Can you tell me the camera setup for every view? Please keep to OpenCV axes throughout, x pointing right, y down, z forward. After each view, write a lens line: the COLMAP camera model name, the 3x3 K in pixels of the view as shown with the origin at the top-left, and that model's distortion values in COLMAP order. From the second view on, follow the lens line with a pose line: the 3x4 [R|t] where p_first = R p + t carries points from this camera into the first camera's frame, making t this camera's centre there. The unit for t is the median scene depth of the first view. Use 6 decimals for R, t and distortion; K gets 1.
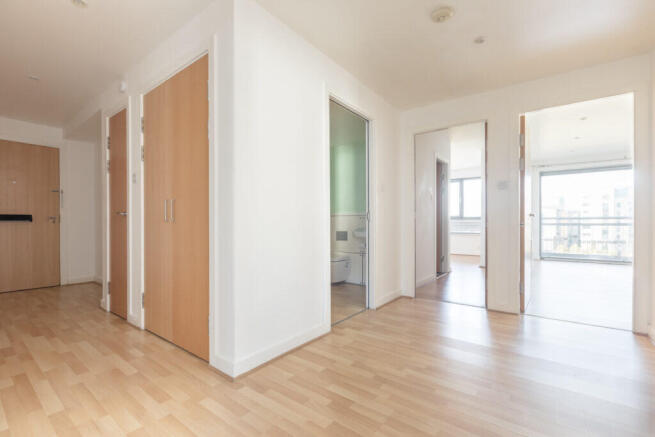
lens RADIAL K [[297.5, 0, 327.5], [0, 297.5, 218.5], [0, 0, 1]] dist [0.000576, 0.000076]
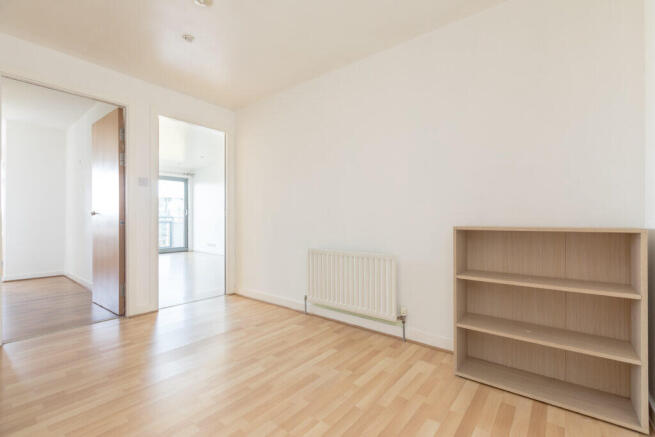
lens RADIAL K [[290.3, 0, 325.6], [0, 290.3, 217.3], [0, 0, 1]] dist [-0.000566, -0.000126]
pose [[0.026879, 0.006848, 0.999615, -0.458611], [-0.011336, 0.999914, -0.006545, 0.001960], [-0.999574, -0.011155, 0.026954, 0.529995]]
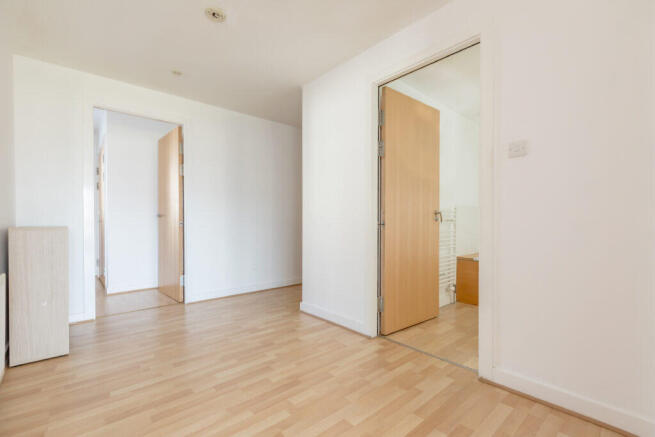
lens RADIAL K [[290.3, 0, 325.6], [0, 290.3, 217.3], [0, 0, 1]] dist [-0.000566, -0.000126]
pose [[-0.195525, -0.022011, -0.980452, 1.076859], [0.008313, 0.999675, -0.024101, 0.017797], [0.980663, -0.012863, -0.195279, 1.171030]]
